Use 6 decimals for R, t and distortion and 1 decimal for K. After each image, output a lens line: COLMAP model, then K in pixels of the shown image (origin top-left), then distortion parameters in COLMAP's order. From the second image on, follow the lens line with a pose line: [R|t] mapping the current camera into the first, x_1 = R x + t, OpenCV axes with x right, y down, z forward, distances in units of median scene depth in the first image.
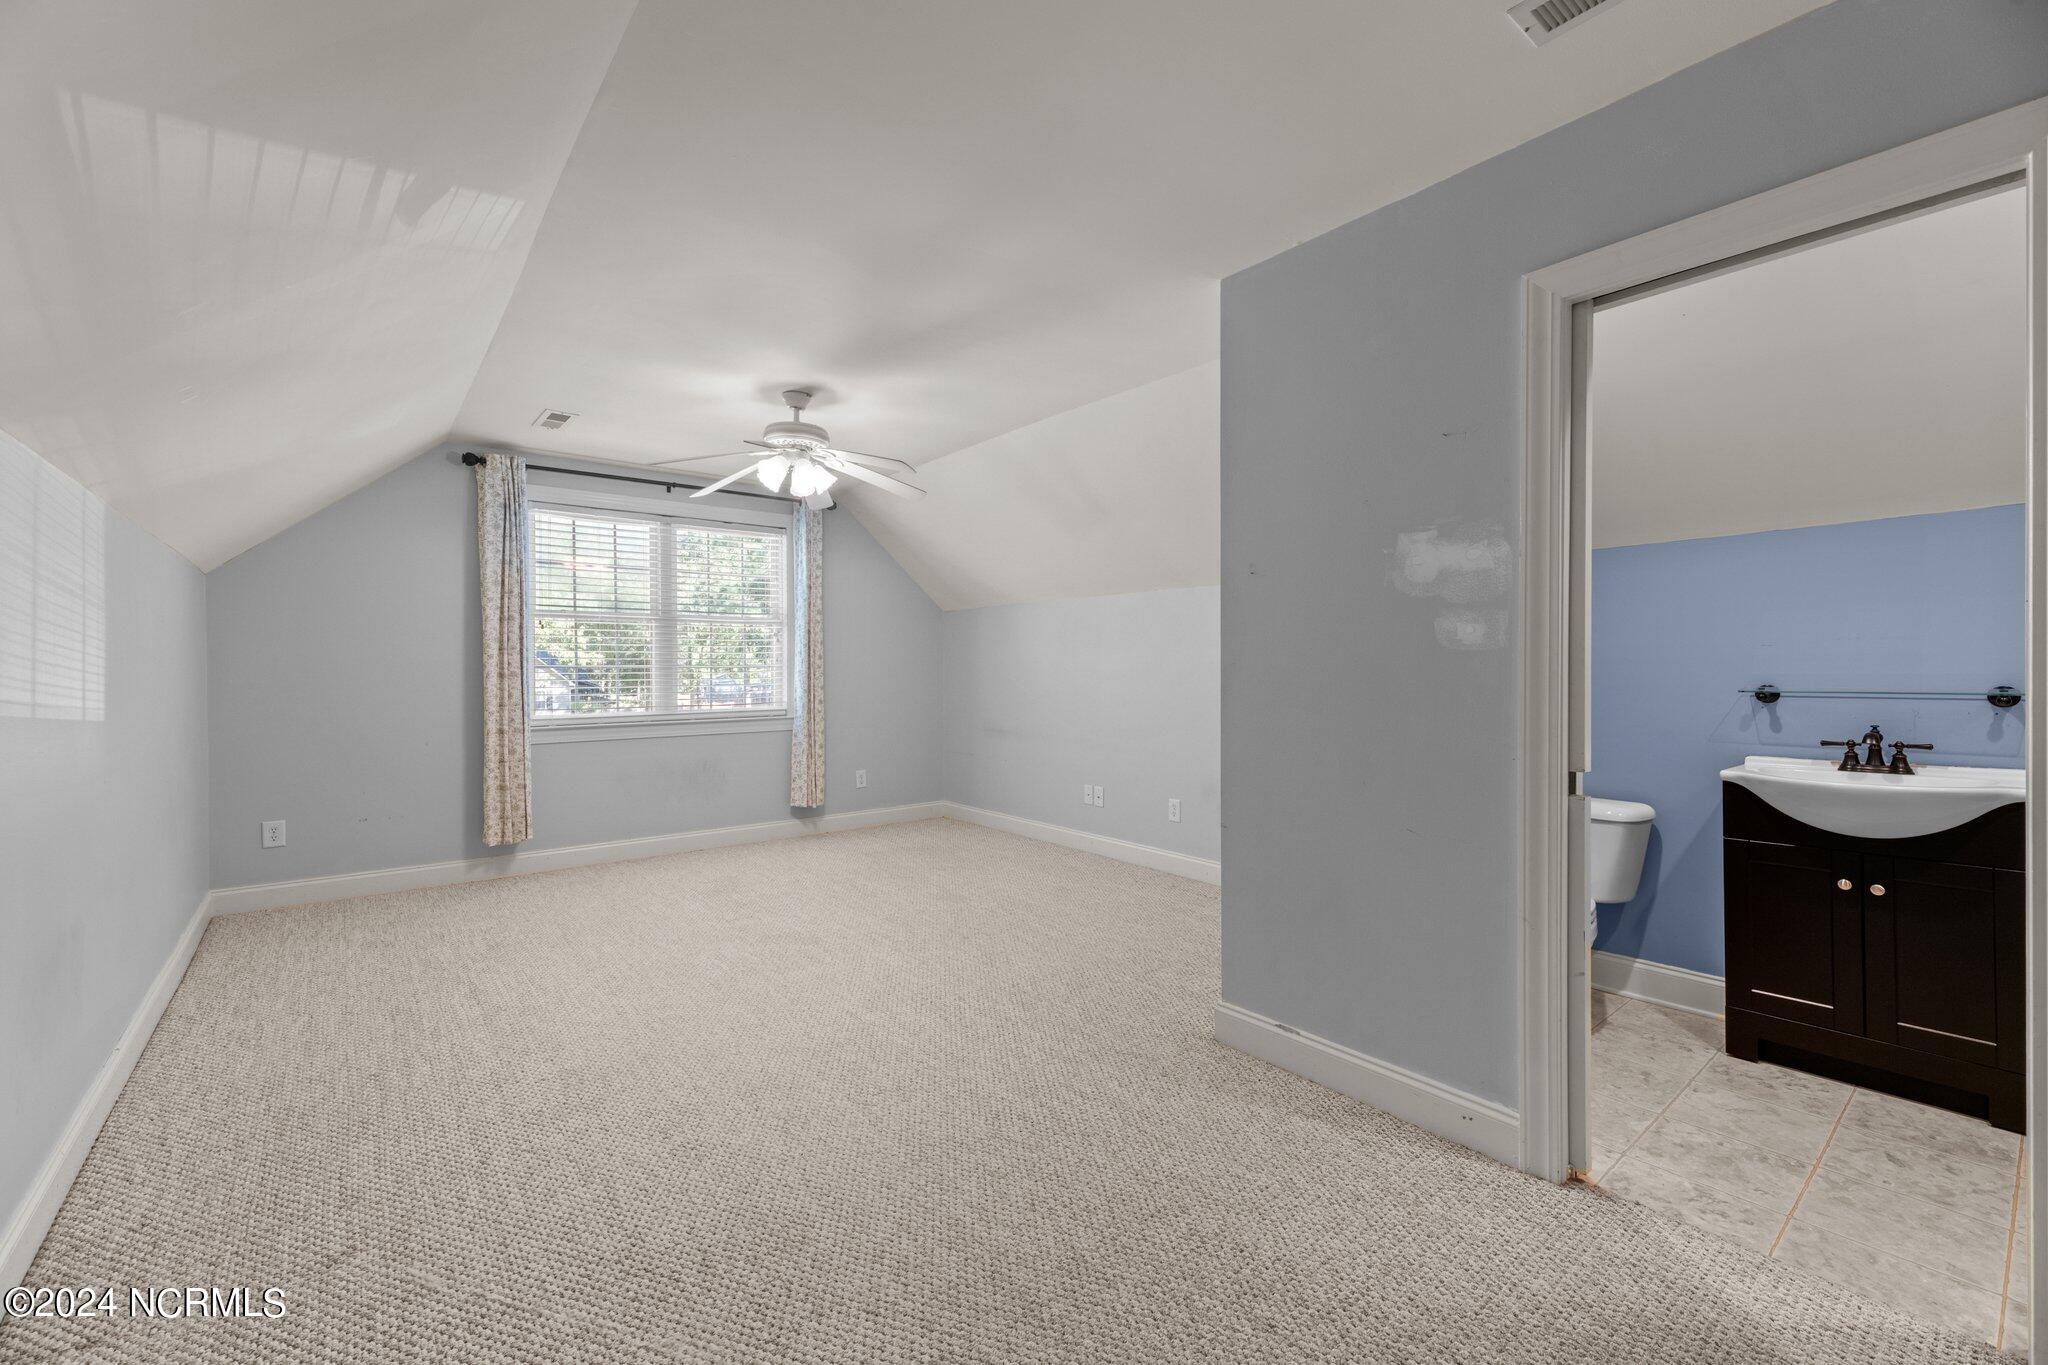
lens RADIAL K [[822.3, 0, 1018.3], [0, 822.3, 675.0], [0, 0, 1]] dist [0.022186, 0.000290]
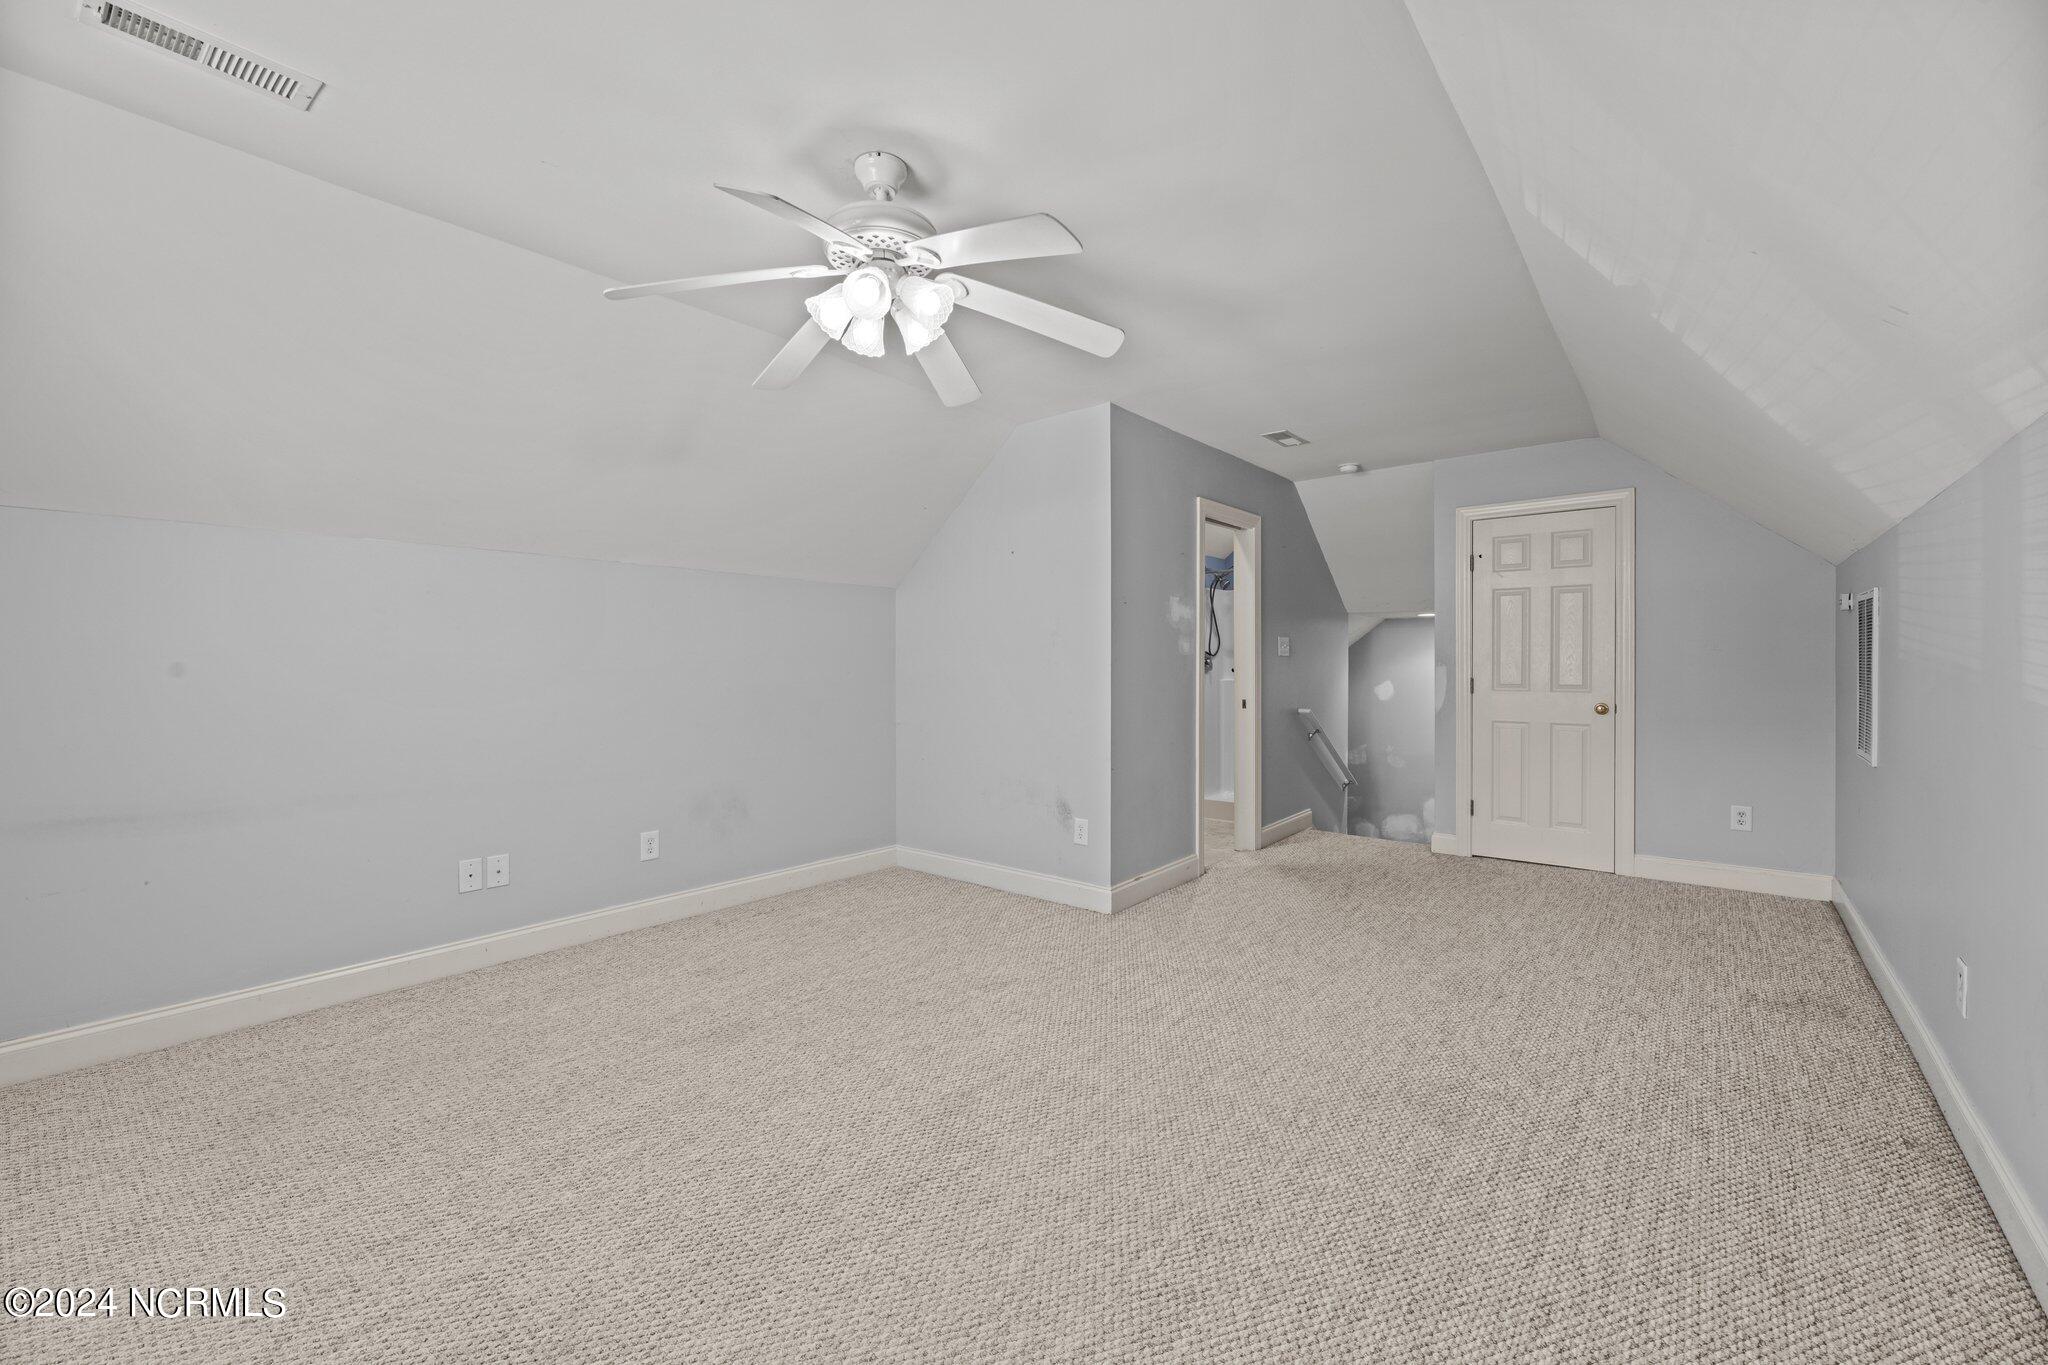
lens RADIAL K [[822.3, 0, 1030.5], [0, 822.3, 671.6], [0, 0, 1]] dist [0.022186, 0.000290]
pose [[-0.204924, -0.006837, 0.978754, -1.168964], [0.010550, 0.999902, 0.009194, -0.007651], [-0.978721, 0.012210, -0.204832, 1.438713]]
